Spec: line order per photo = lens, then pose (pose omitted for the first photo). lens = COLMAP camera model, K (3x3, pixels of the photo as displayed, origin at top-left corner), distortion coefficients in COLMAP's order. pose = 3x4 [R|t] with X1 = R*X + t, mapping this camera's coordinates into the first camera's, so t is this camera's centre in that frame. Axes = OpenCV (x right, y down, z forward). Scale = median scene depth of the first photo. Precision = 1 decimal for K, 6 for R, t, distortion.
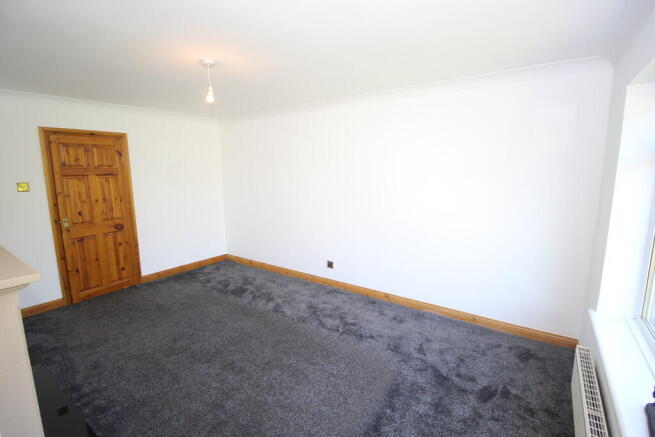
lens RADIAL K [[303.5, 0, 325.9], [0, 303.5, 216.7], [0, 0, 1]] dist [-0.003667, -0.000135]
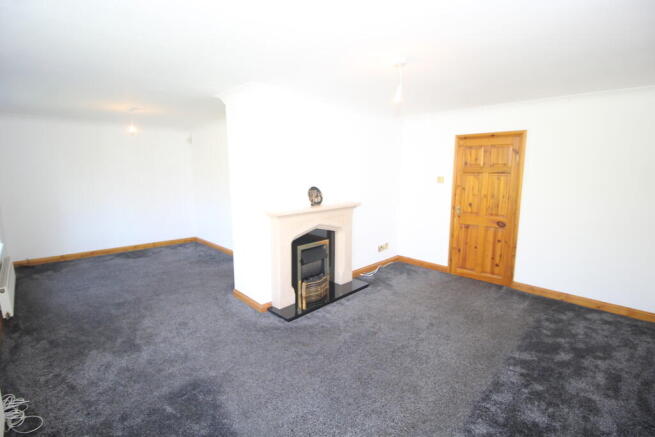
lens RADIAL K [[303.5, 0, 325.9], [0, 303.5, 215.9], [0, 0, 1]] dist [-0.003667, -0.000135]
pose [[-0.152408, 0.159616, -0.975343, 0.416030], [-0.158327, 0.970183, 0.183512, -0.091203], [0.975553, 0.182392, -0.122592, 0.568305]]
